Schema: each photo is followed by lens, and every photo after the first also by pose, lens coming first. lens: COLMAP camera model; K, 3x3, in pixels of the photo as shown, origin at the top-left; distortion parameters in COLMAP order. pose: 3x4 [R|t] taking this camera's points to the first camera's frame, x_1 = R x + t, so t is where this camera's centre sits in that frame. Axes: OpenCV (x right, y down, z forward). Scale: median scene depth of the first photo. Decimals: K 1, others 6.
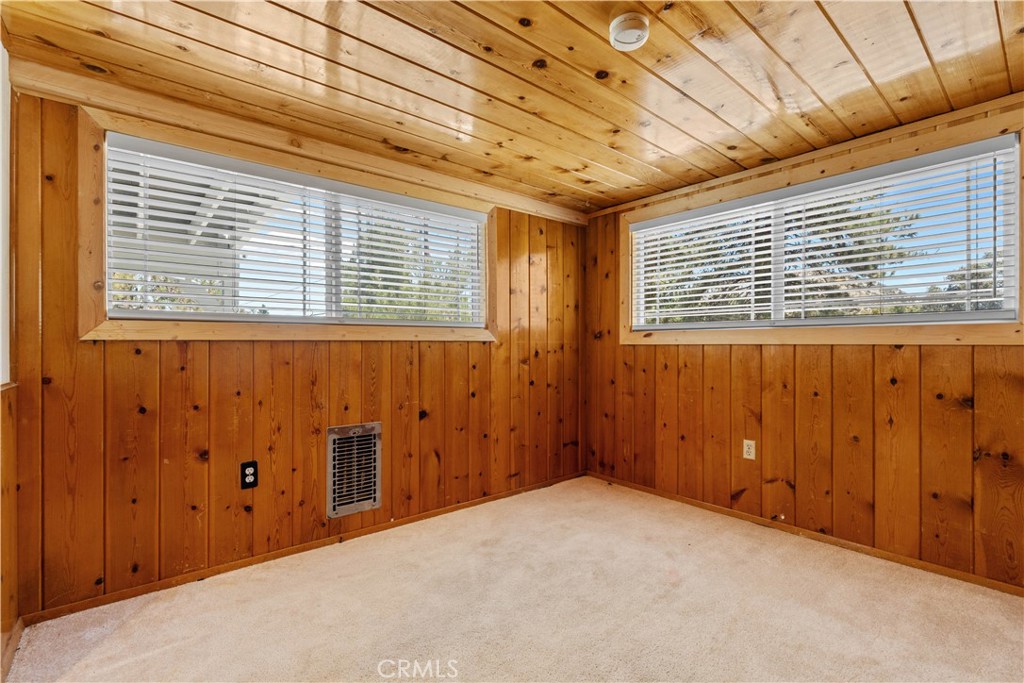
lens RADIAL K [[453.8, 0, 539.0], [0, 453.8, 341.5], [0, 0, 1]] dist [0.002752, -0.000696]
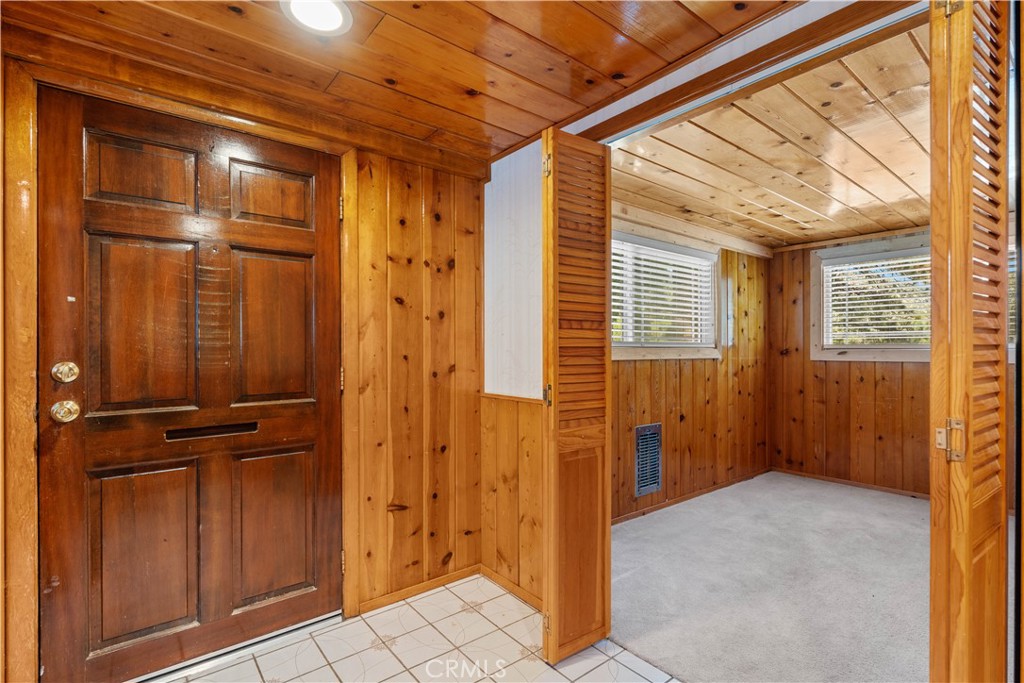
lens RADIAL K [[485.8, 0, 511.6], [0, 485.8, 343.8], [0, 0, 1]] dist [-0.002380, 0.001728]
pose [[0.999815, 0.002418, -0.019093, -0.636603], [-0.002450, 0.999996, -0.001648, -0.036072], [0.019089, 0.001694, 0.999816, -0.317289]]
